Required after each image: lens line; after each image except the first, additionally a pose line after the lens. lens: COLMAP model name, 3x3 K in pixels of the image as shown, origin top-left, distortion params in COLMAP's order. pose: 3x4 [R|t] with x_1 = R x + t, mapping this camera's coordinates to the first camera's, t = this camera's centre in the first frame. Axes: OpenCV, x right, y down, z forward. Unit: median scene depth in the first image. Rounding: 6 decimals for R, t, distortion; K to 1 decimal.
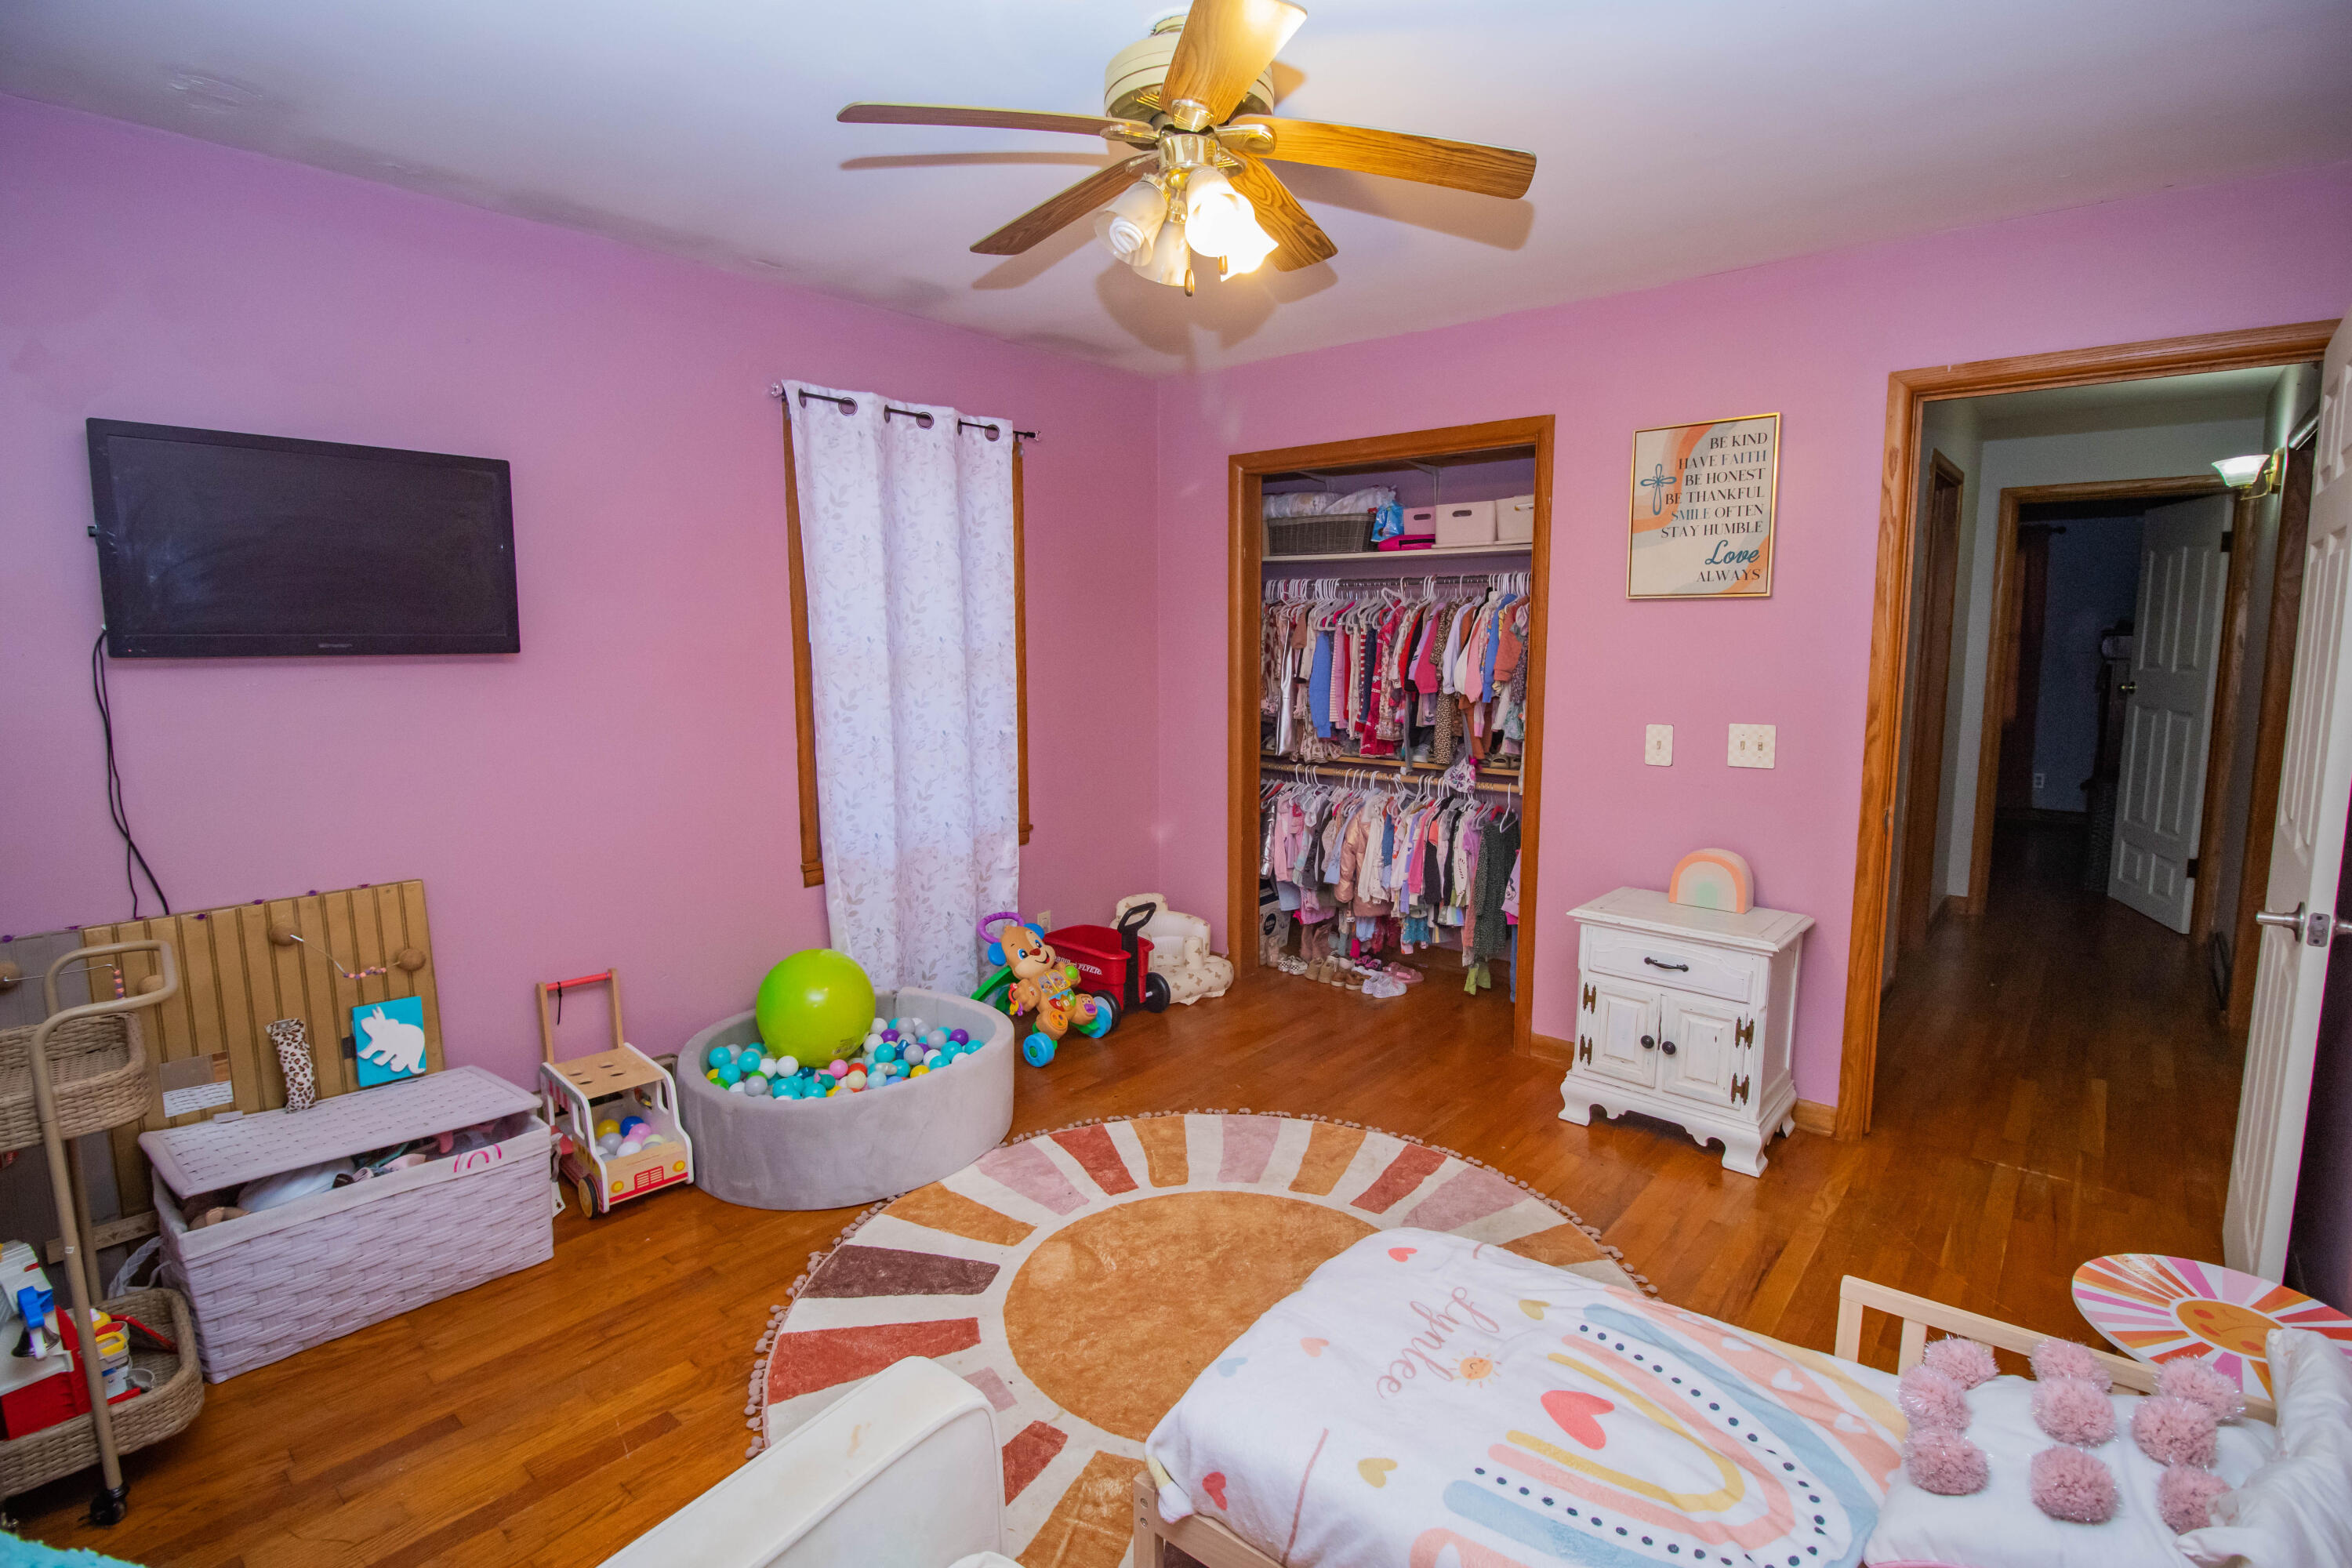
lens RADIAL K [[1097.4, 0, 1196.1], [0, 1097.4, 768.2], [0, 0, 1]] dist [0.001231, -0.013686]
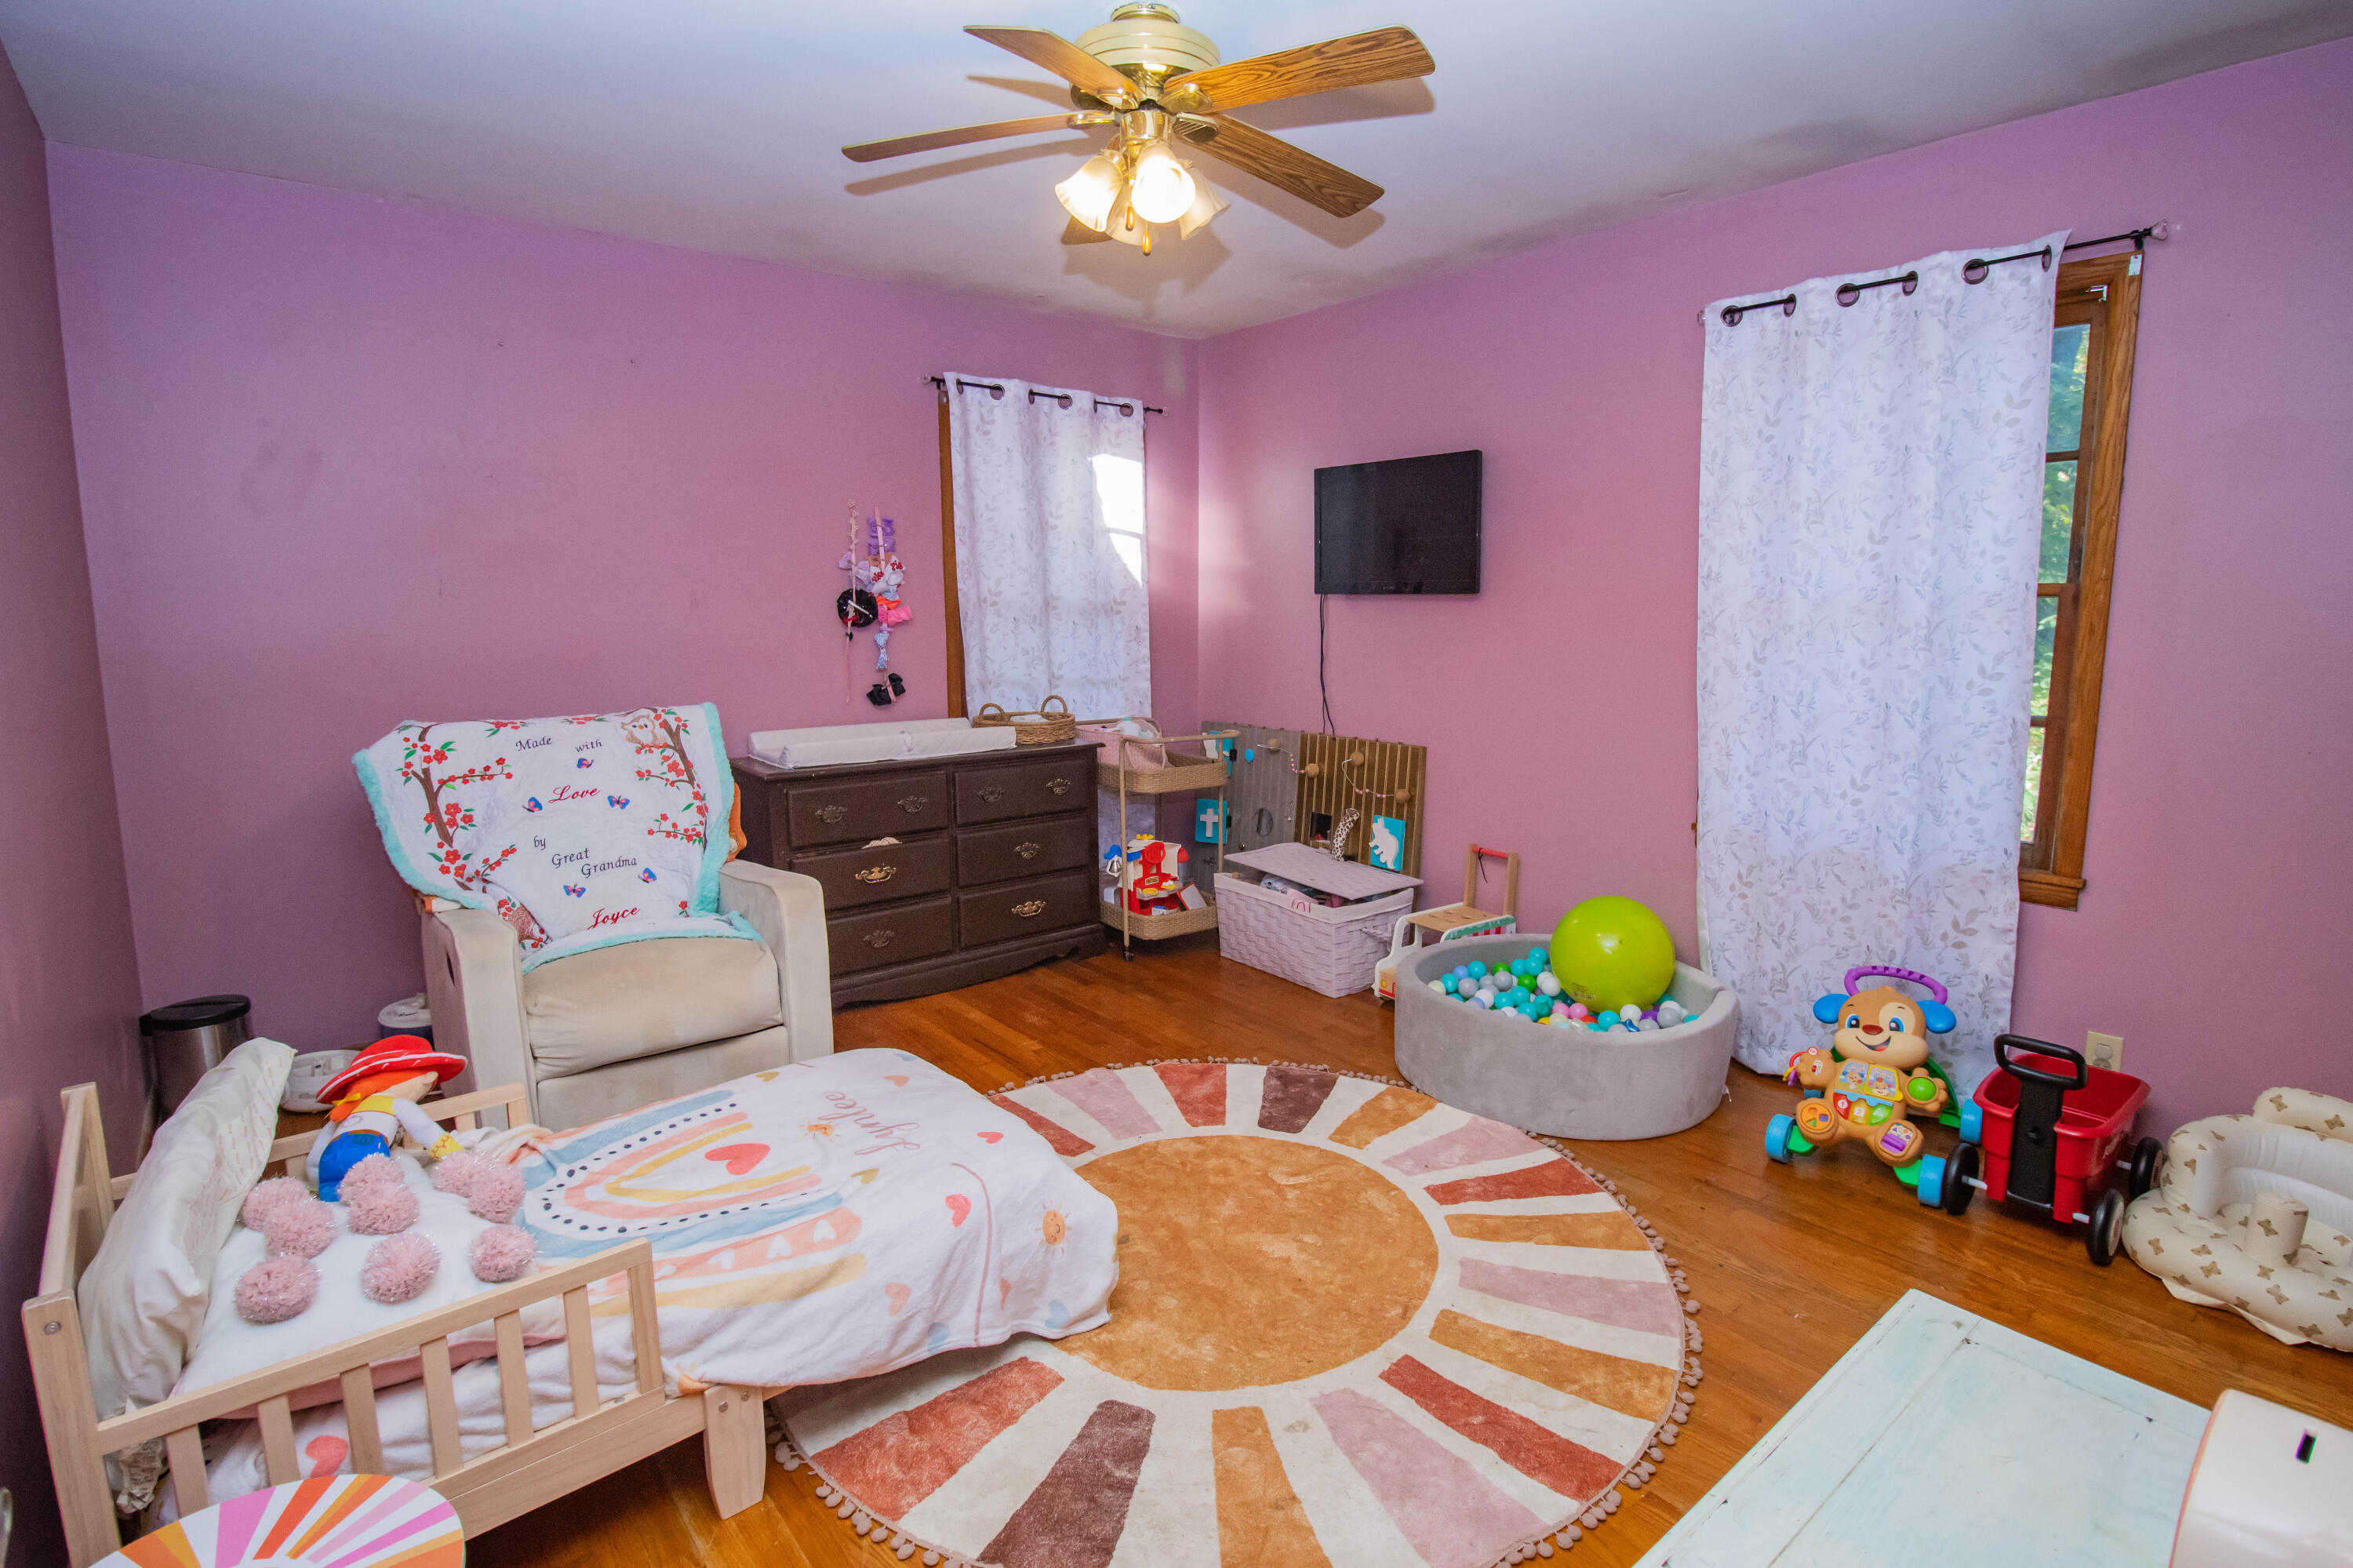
lens RADIAL K [[1097.9, 0, 1196.6], [0, 1097.9, 768.2], [0, 0, 1]] dist [0.001231, -0.013686]
pose [[-0.153827, 0.143982, -0.977551, 0.831945], [-0.126874, 0.978259, 0.164051, -0.078595], [0.979918, 0.149261, -0.132215, 0.935202]]
